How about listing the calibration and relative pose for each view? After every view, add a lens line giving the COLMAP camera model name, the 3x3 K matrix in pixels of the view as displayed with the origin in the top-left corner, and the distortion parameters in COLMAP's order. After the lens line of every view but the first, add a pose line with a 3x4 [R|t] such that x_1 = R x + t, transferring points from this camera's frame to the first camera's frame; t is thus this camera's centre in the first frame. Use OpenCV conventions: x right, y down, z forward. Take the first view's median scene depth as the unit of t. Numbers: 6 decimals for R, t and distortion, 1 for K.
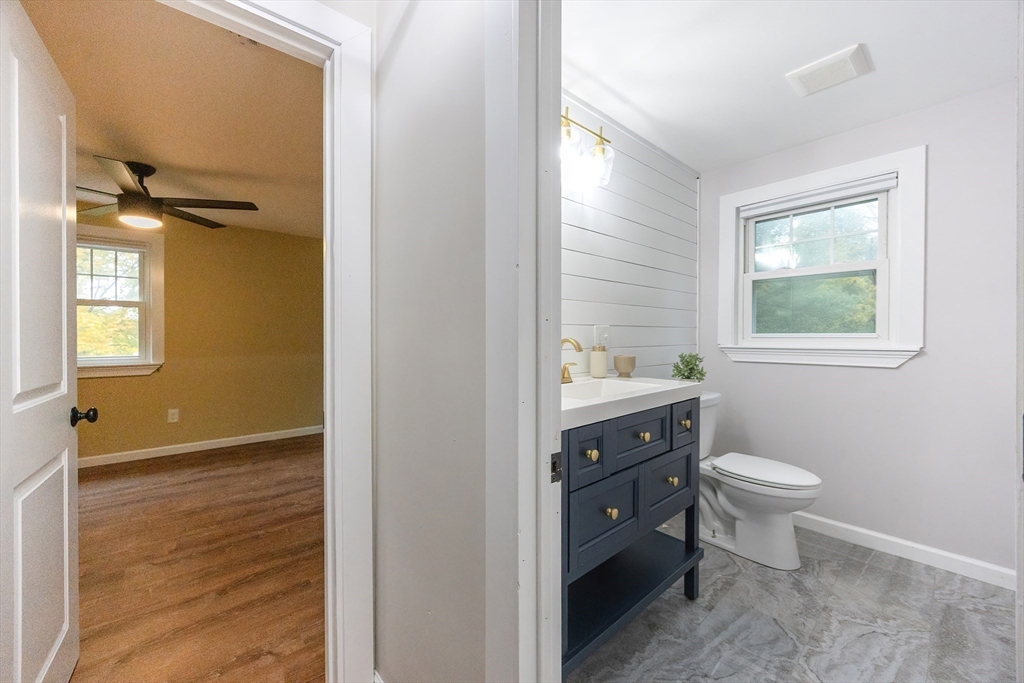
lens RADIAL K [[413.1, 0, 511.1], [0, 413.1, 343.5], [0, 0, 1]] dist [0.004706, 0.000057]
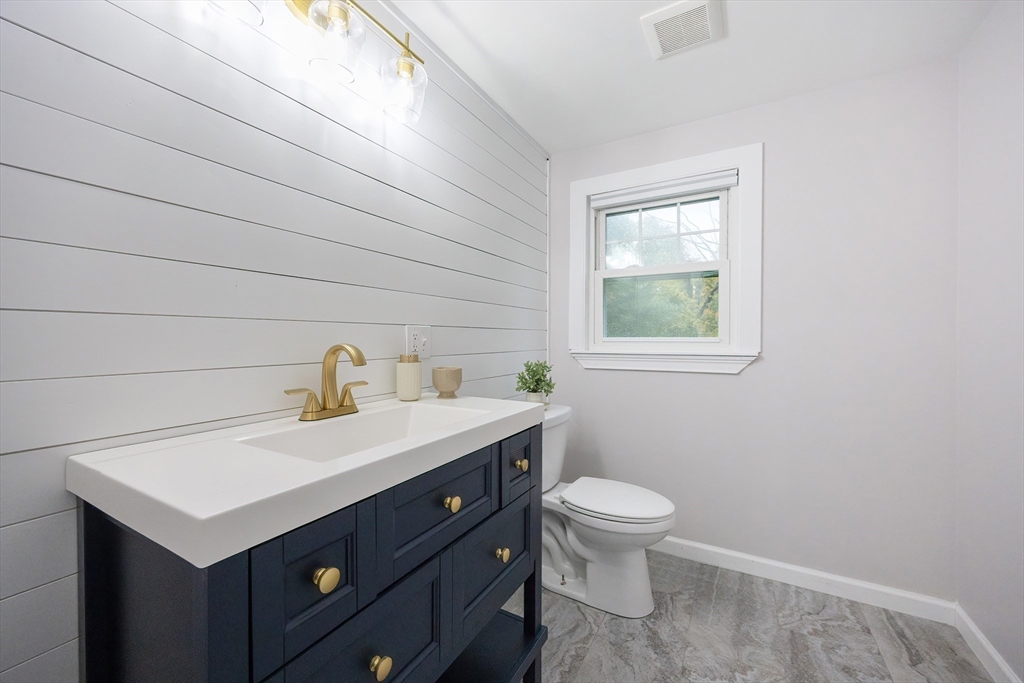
lens RADIAL K [[403.6, 0, 506.9], [0, 403.6, 348.2], [0, 0, 1]] dist [0.012709, 0.000075]
pose [[0.956069, -0.004816, 0.293103, 0.158759], [0.003628, 0.999983, 0.004597, -0.006830], [-0.293120, -0.003332, 0.956070, 0.280835]]
